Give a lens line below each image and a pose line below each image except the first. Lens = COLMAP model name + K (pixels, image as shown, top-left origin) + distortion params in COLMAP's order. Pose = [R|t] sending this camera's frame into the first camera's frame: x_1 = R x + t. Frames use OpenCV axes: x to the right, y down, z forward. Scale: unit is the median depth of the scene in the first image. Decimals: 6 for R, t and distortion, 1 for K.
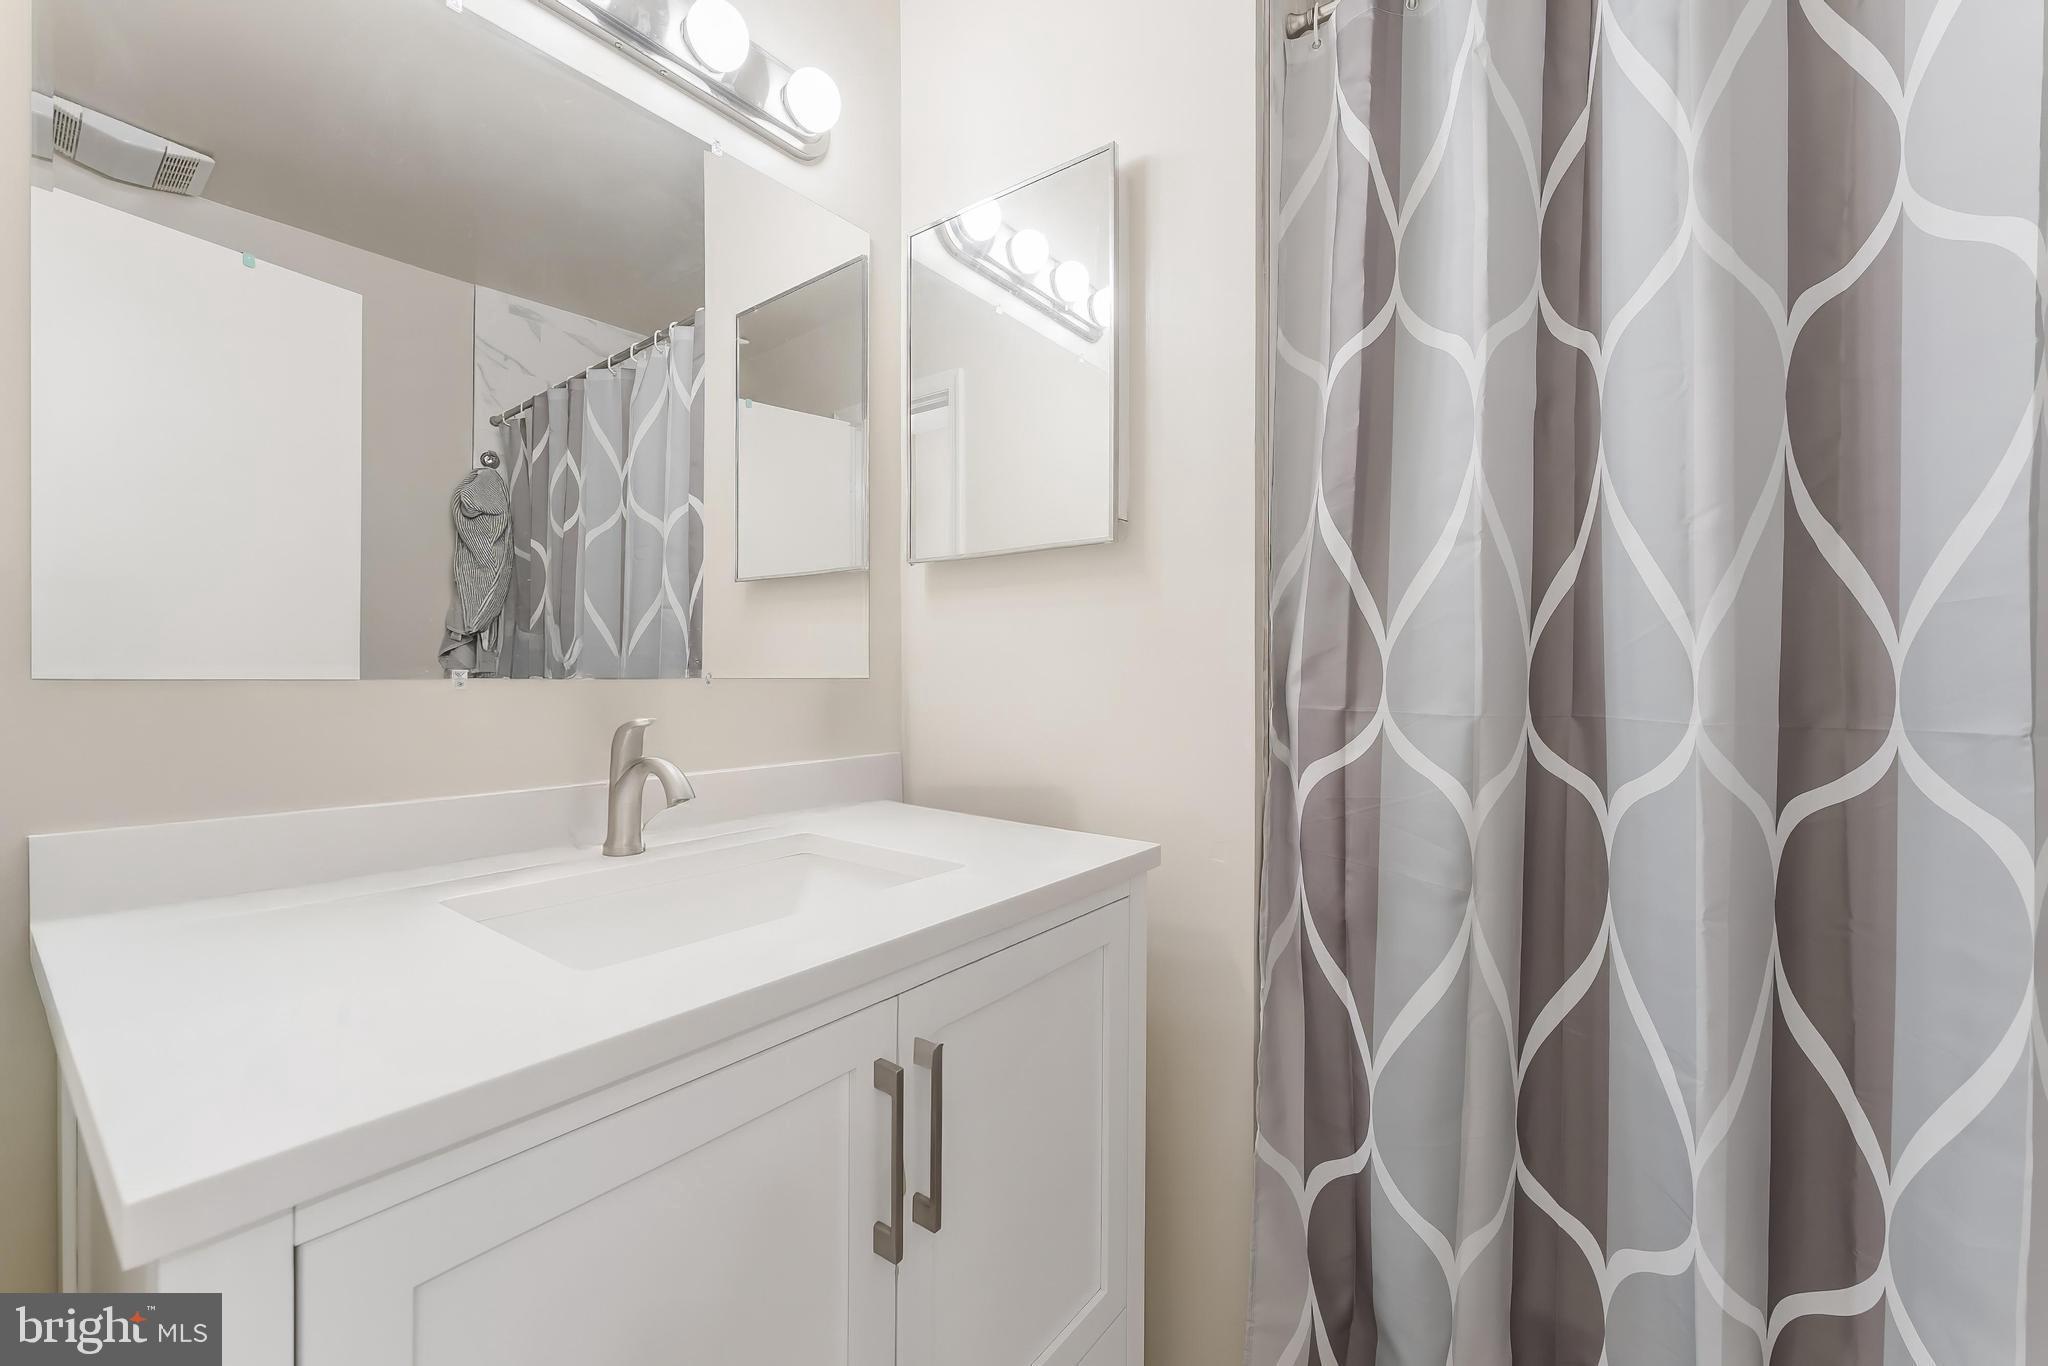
lens RADIAL K [[833.7, 0, 1027.9], [0, 833.7, 676.8], [0, 0, 1]] dist [0.001032, -0.000765]
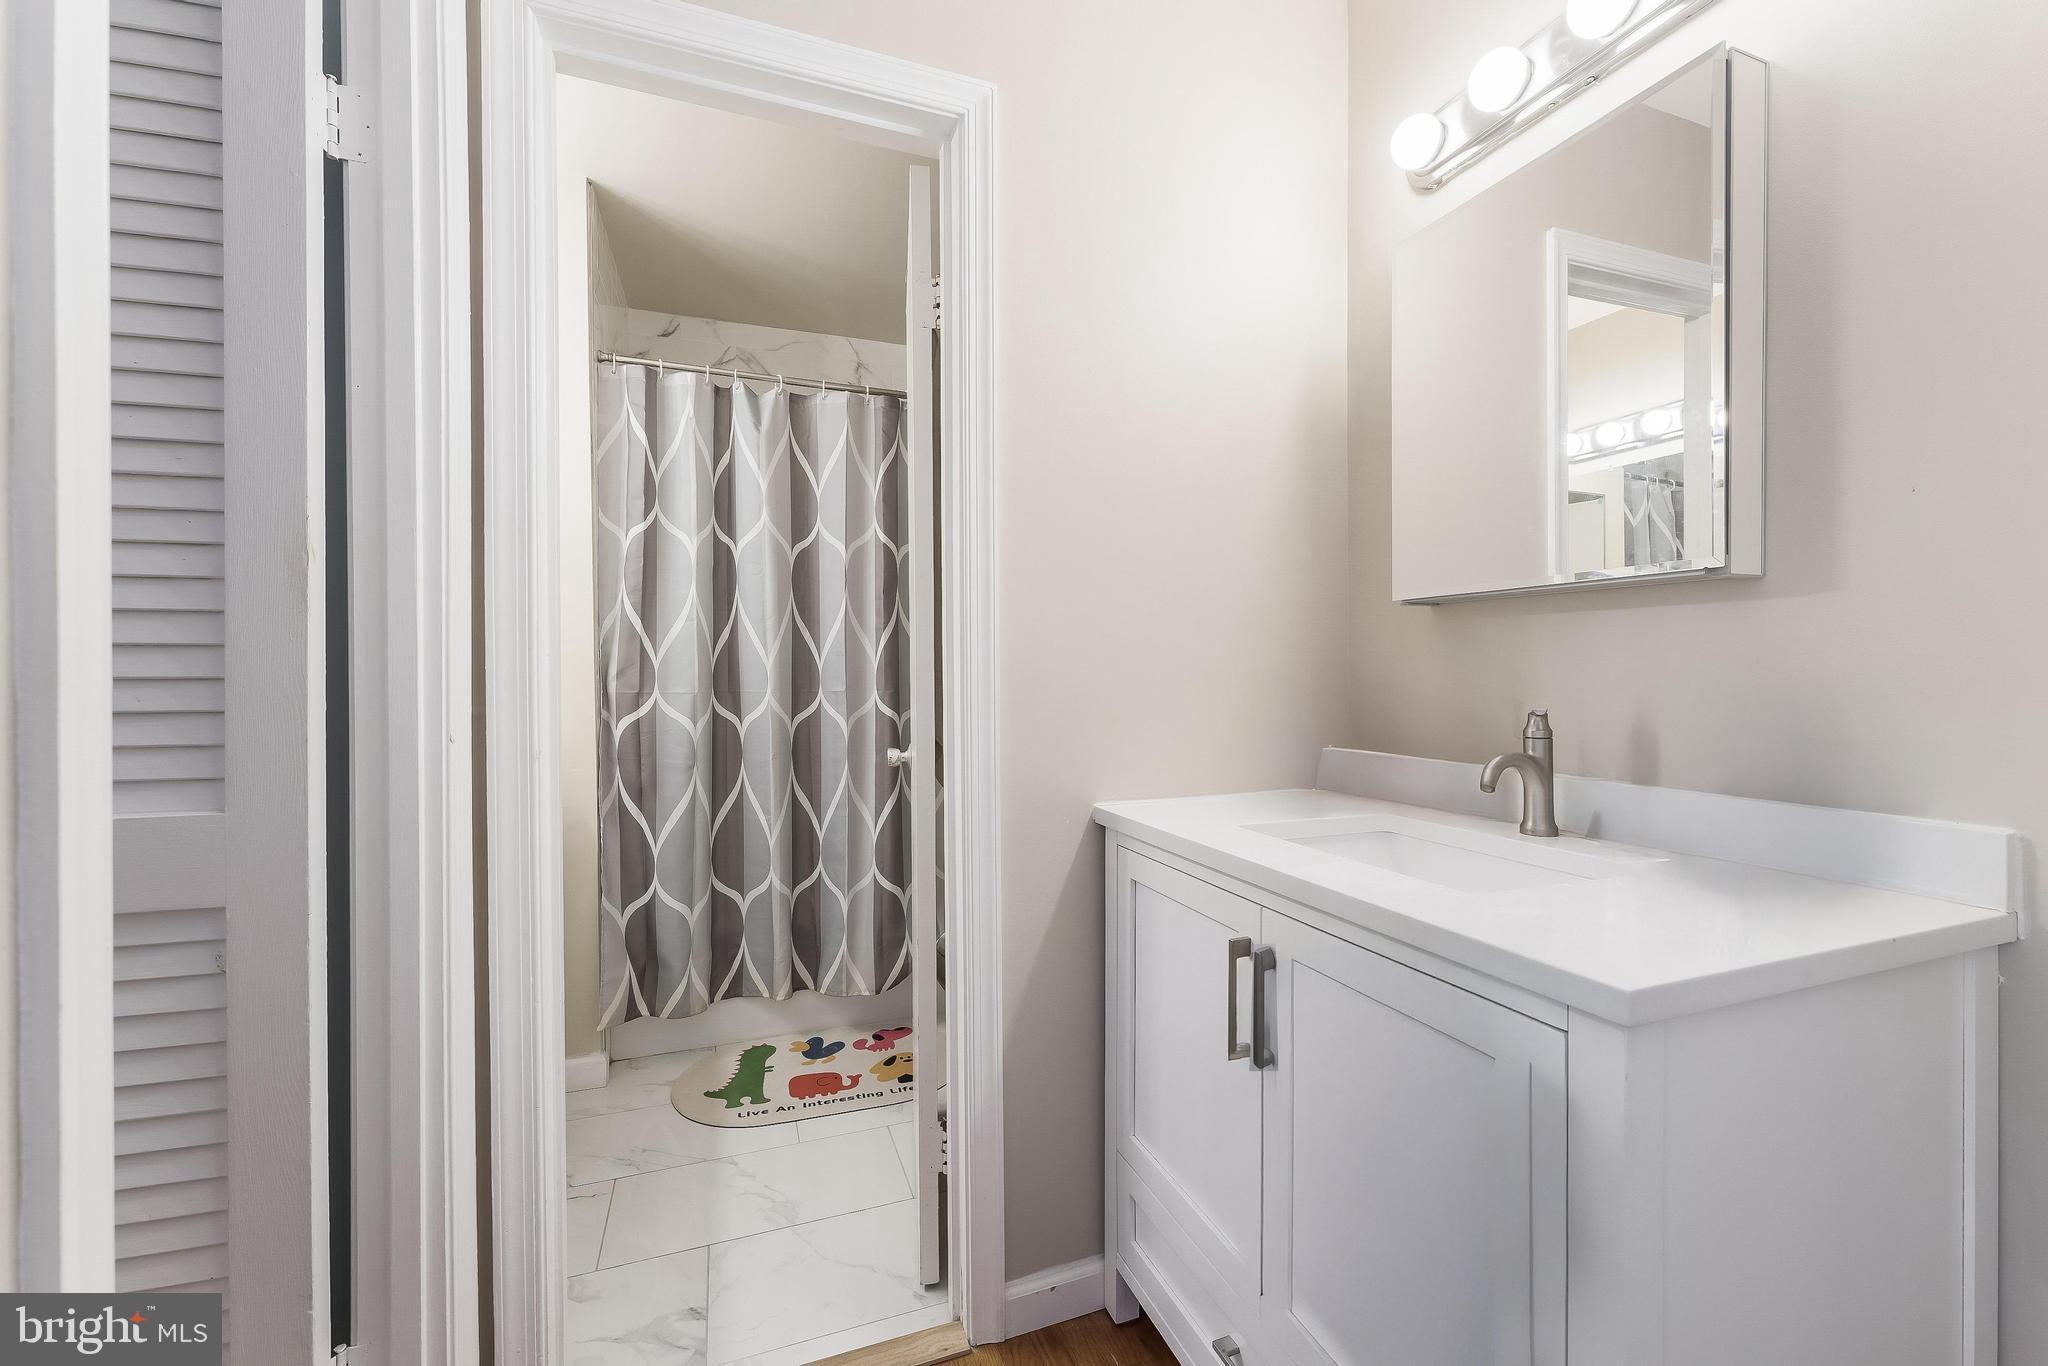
lens RADIAL K [[833.7, 0, 1023.0], [0, 833.7, 672.8], [0, 0, 1]] dist [0.001032, -0.000765]
pose [[0.565670, -0.018074, 0.824434, -0.901156], [0.012378, 0.999833, 0.013426, -0.031245], [-0.824539, 0.002610, 0.565799, -1.135011]]
